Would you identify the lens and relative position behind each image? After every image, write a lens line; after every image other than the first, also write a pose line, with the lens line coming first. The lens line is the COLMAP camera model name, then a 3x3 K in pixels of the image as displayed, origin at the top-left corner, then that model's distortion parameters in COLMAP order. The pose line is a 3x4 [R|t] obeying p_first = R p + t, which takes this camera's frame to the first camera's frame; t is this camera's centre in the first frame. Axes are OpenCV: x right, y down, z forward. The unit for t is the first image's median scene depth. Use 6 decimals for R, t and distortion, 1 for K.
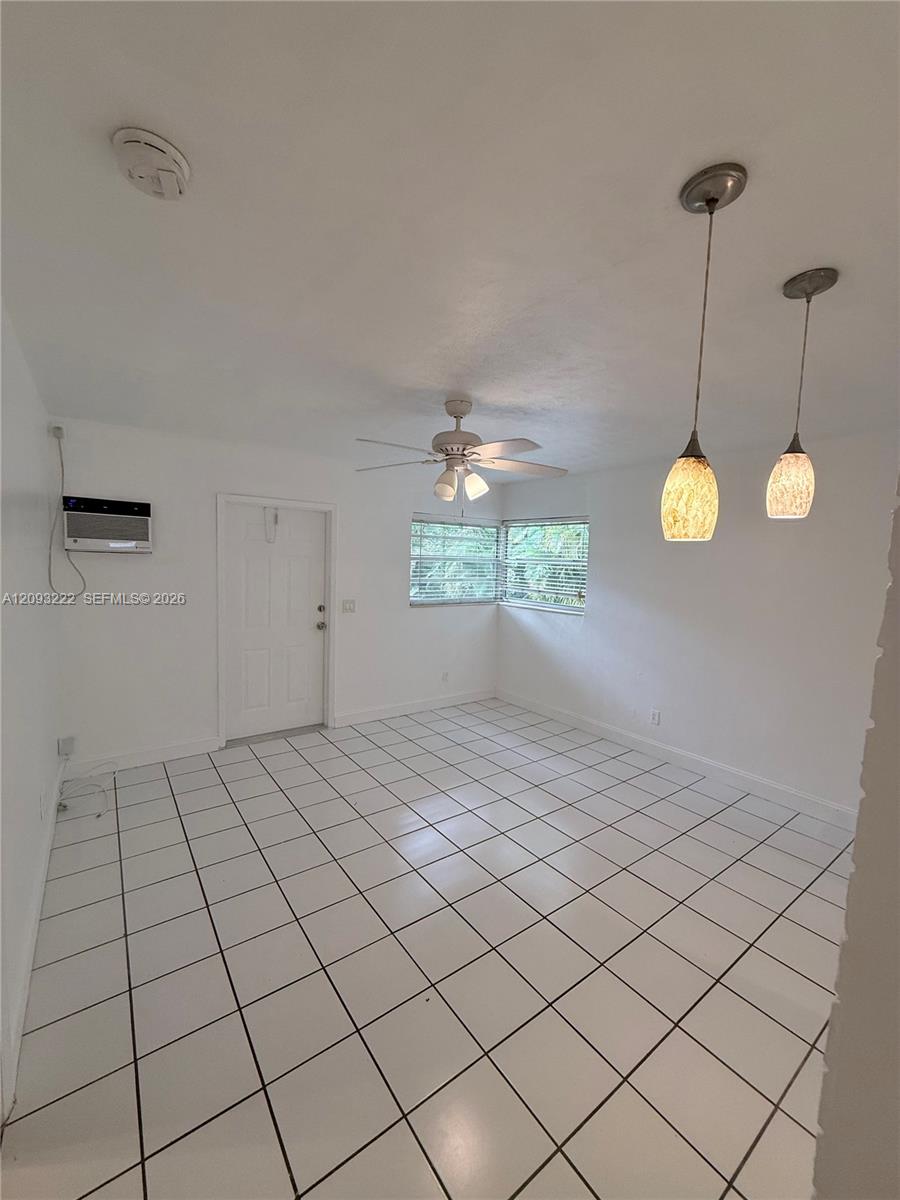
lens RADIAL K [[480.3, 0, 451.6], [0, 480.3, 599.8], [0, 0, 1]] dist [0.008014, 0.000167]
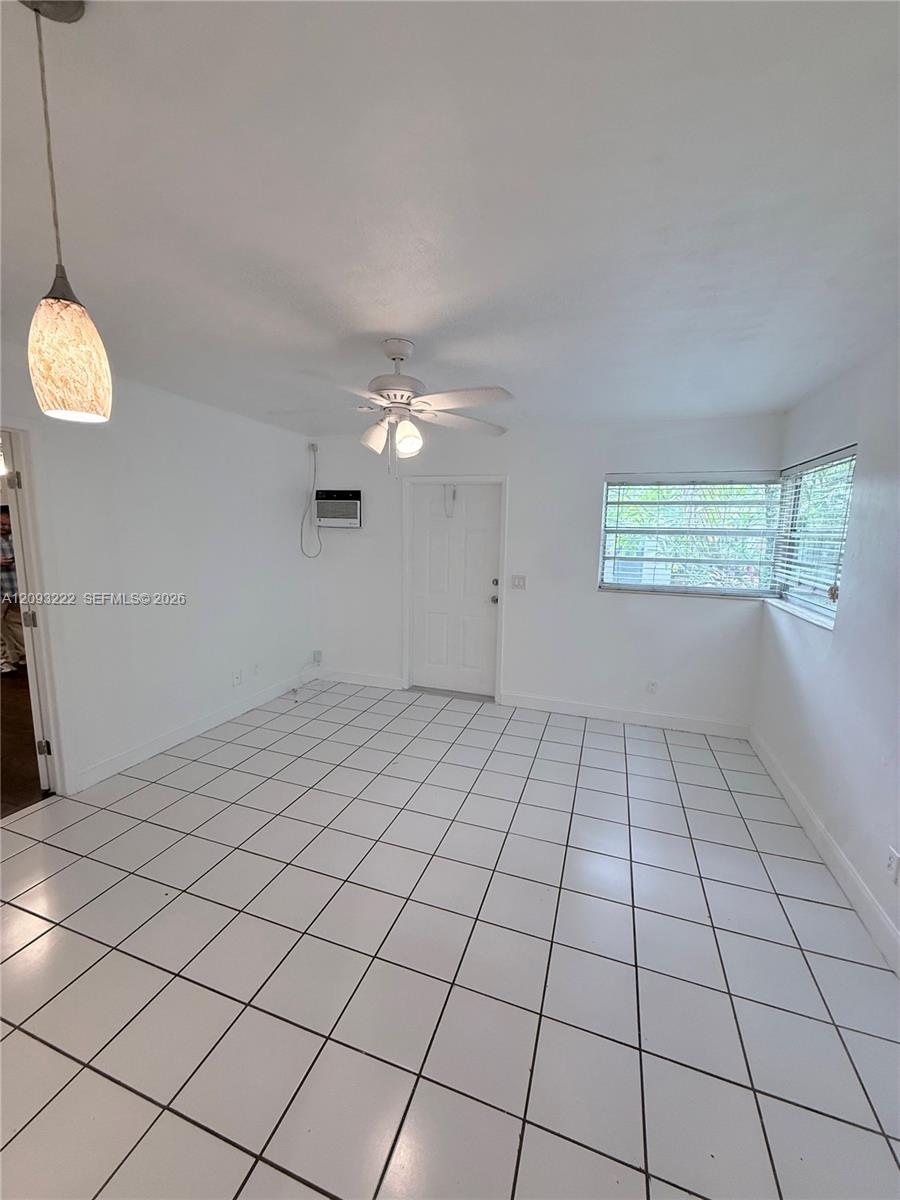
lens RADIAL K [[480.3, 0, 450.8], [0, 480.3, 602.1], [0, 0, 1]] dist [0.008014, 0.000167]
pose [[0.567290, 0.102130, -0.817160, 0.531112], [-0.075198, 0.994559, 0.072097, -0.006458], [0.820077, 0.020549, 0.571884, 0.381949]]
